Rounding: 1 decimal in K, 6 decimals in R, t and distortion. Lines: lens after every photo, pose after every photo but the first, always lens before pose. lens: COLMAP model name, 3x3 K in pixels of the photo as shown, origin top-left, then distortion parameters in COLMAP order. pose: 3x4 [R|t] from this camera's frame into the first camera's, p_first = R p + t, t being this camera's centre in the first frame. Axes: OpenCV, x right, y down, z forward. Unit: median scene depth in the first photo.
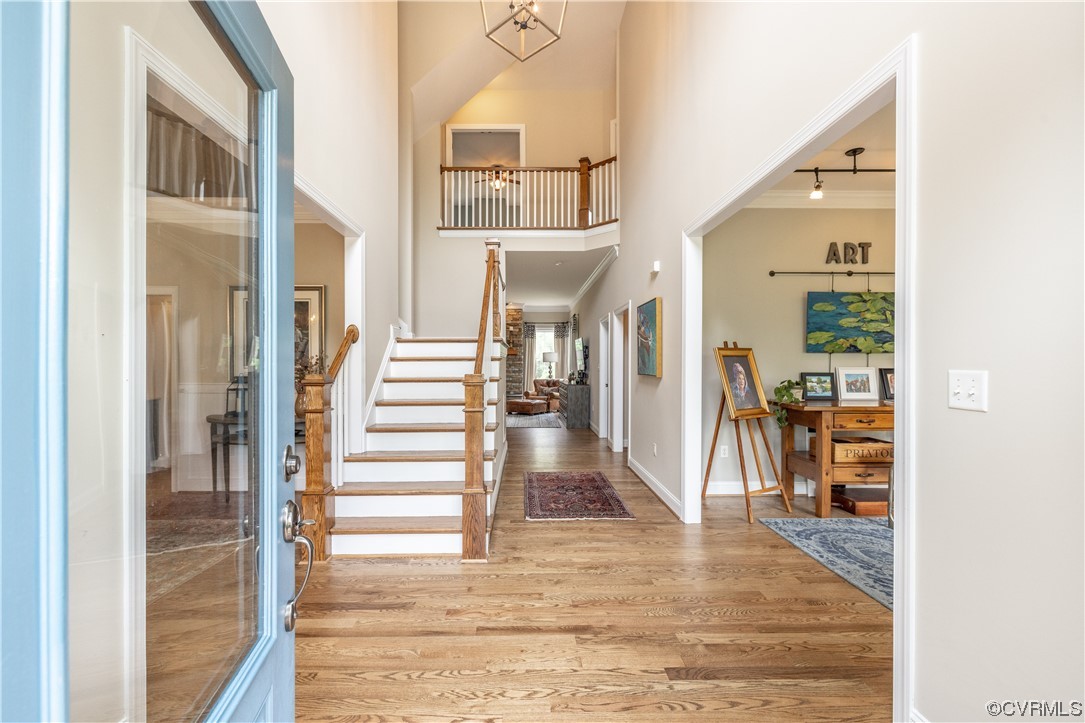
lens RADIAL K [[463.2, 0, 542.5], [0, 463.2, 361.5], [0, 0, 1]] dist [-0.000563, -0.000178]
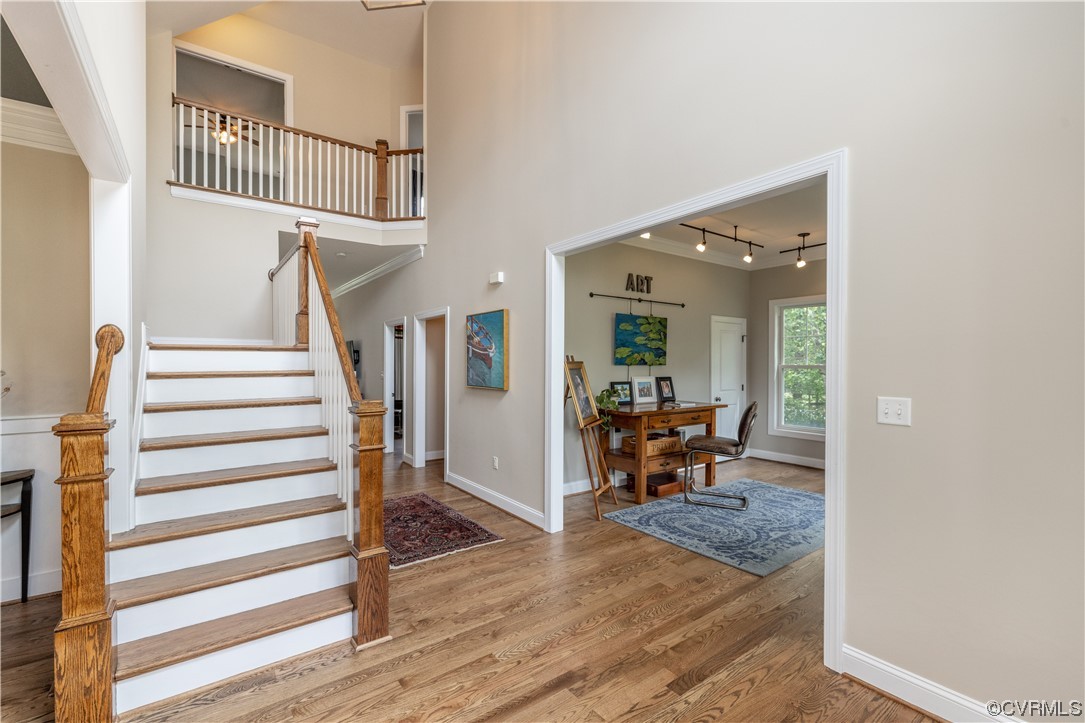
lens RADIAL K [[463.2, 0, 542.5], [0, 463.2, 361.5], [0, 0, 1]] dist [-0.000563, -0.000178]
pose [[0.815126, 0.001892, 0.579280, -0.264811], [-0.003554, 0.999992, 0.001735, -0.029569], [-0.579273, -0.003473, 0.815126, 0.150880]]
